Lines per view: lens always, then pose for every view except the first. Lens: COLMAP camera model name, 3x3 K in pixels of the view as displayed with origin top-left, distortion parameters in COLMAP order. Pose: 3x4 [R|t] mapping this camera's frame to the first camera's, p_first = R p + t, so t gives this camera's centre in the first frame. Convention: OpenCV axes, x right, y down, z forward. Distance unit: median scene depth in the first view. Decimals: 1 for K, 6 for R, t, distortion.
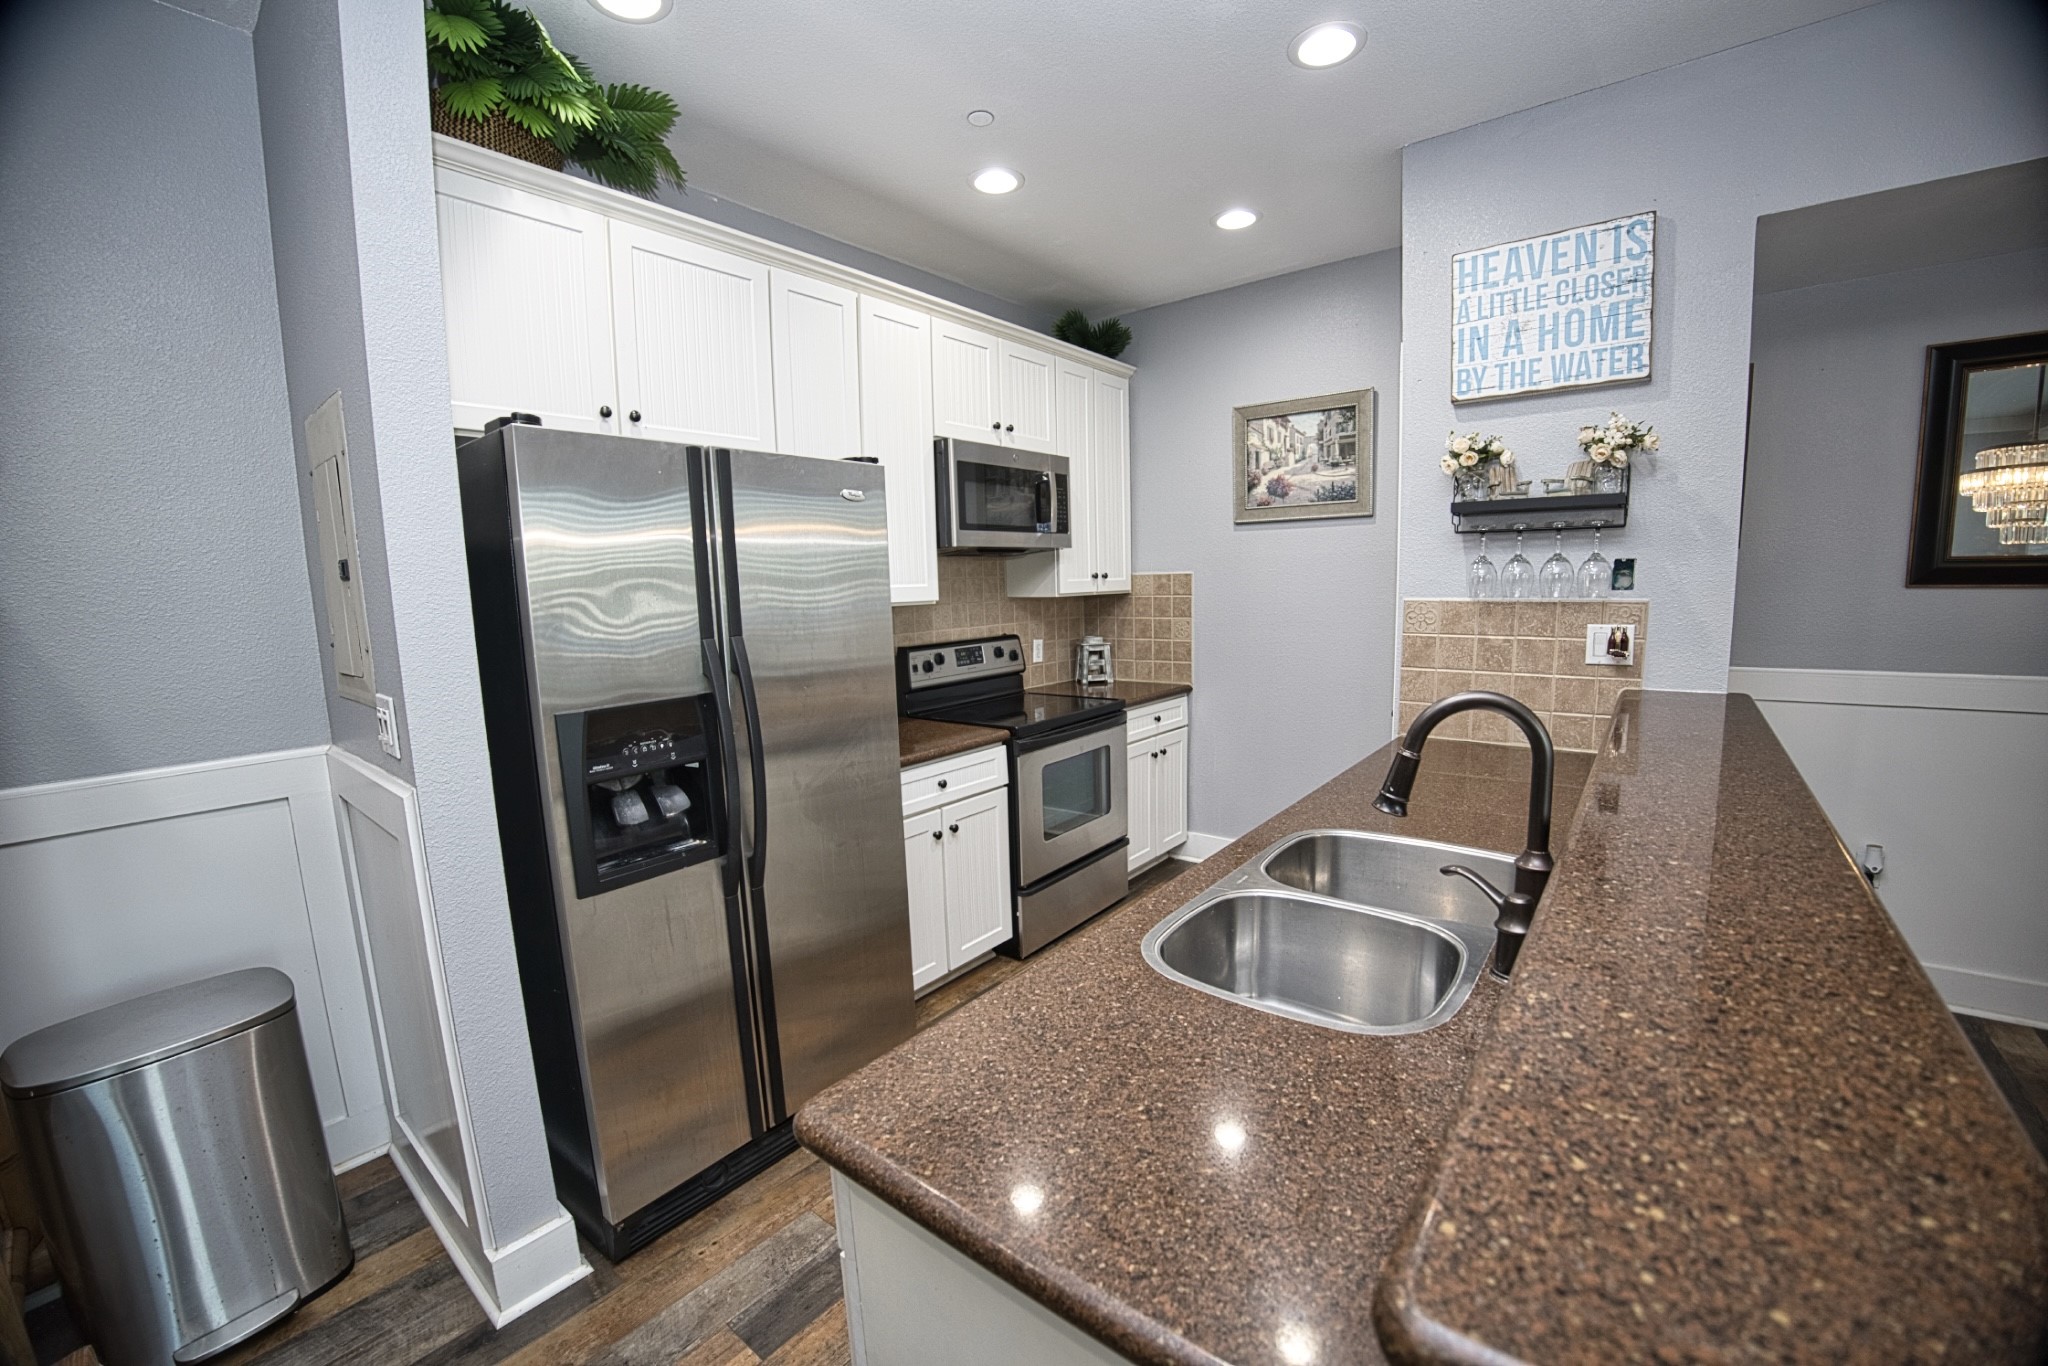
lens RADIAL K [[817.6, 0, 1030.7], [0, 817.6, 698.6], [0, 0, 1]] dist [-0.073812, 0.013630]
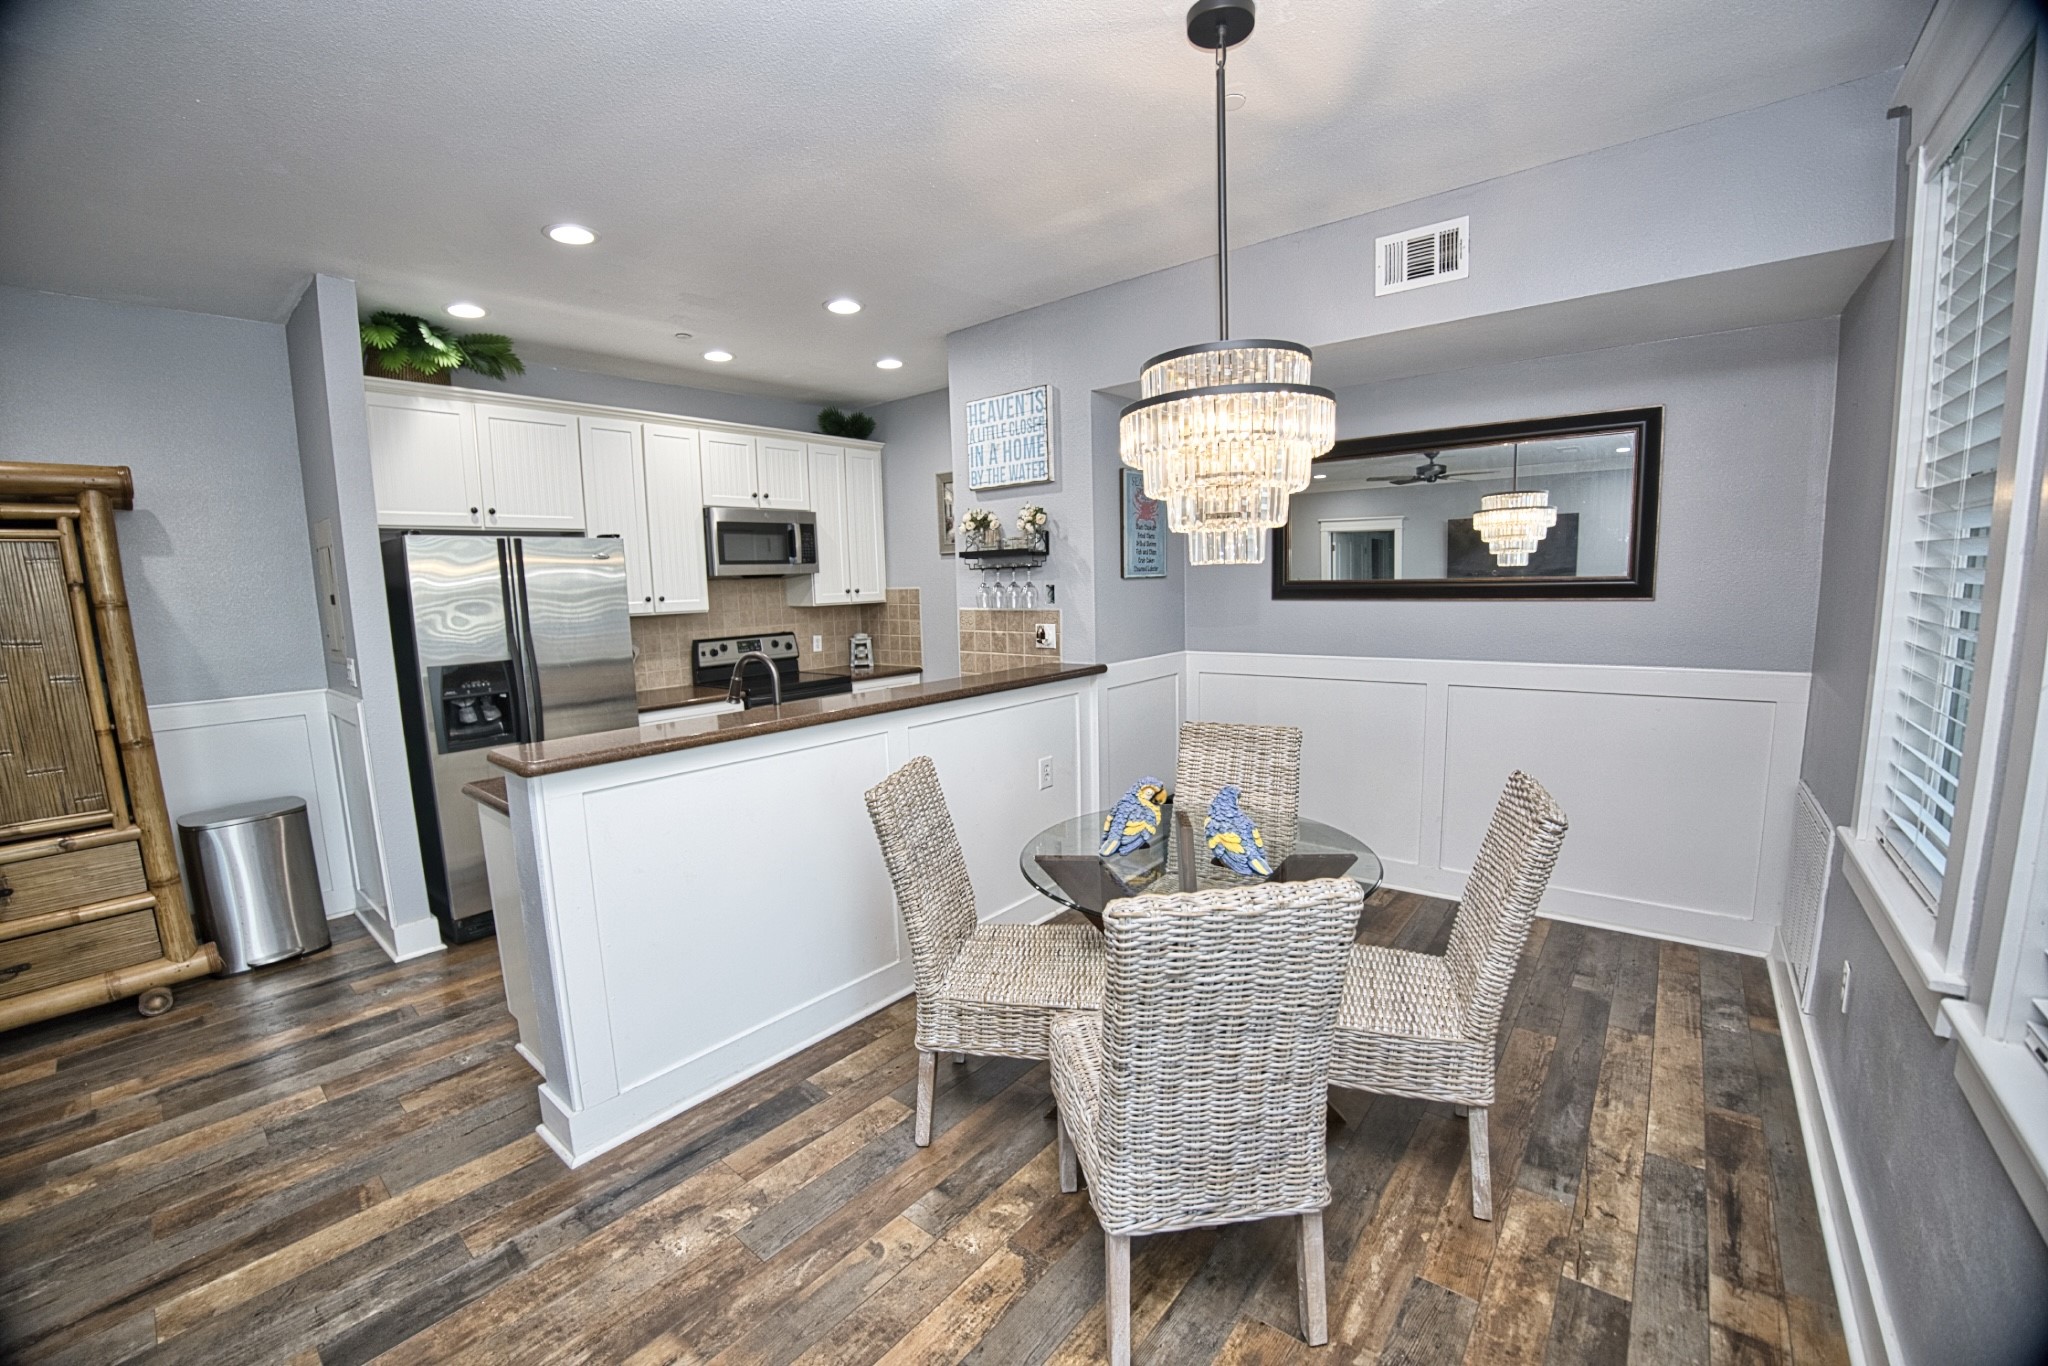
lens RADIAL K [[814.9, 0, 1018.9], [0, 814.9, 699.0], [0, 0, 1]] dist [-0.072893, 0.012038]
pose [[0.999807, 0.004433, -0.019155, 0.520580], [-0.004435, 0.999990, -0.000038, 0.049382], [0.019155, 0.000123, 0.999817, -0.543516]]
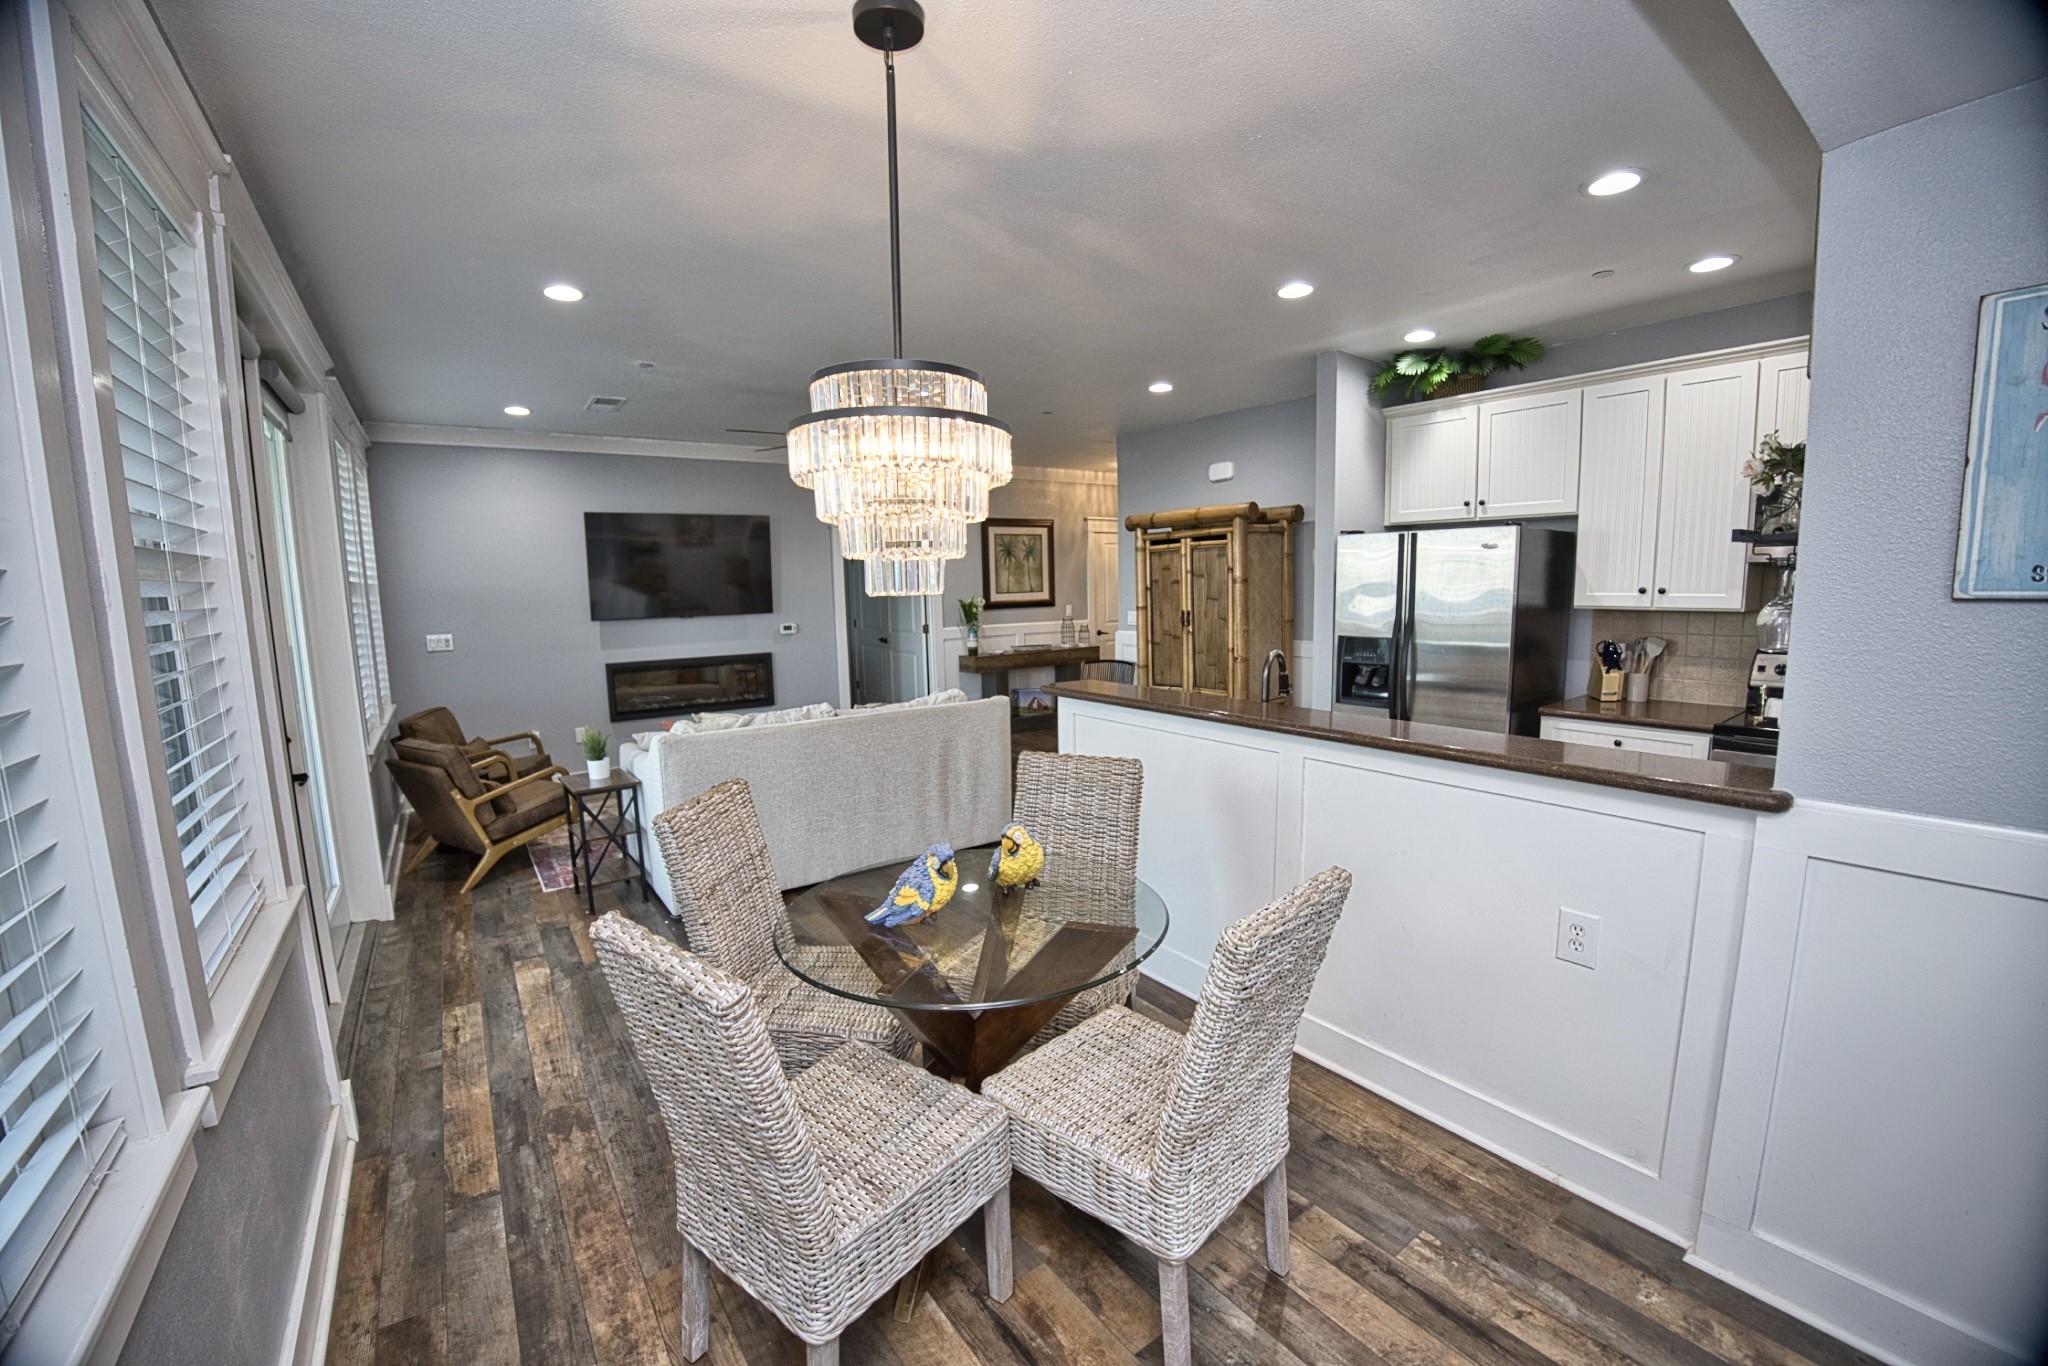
lens RADIAL K [[814.9, 0, 1018.9], [0, 814.9, 699.0], [0, 0, 1]] dist [-0.072893, 0.012038]
pose [[-0.270274, 0.169543, -0.947738, 1.221442], [-0.107977, 0.972825, 0.204823, -0.111086], [0.956709, 0.157692, -0.244623, 0.320642]]
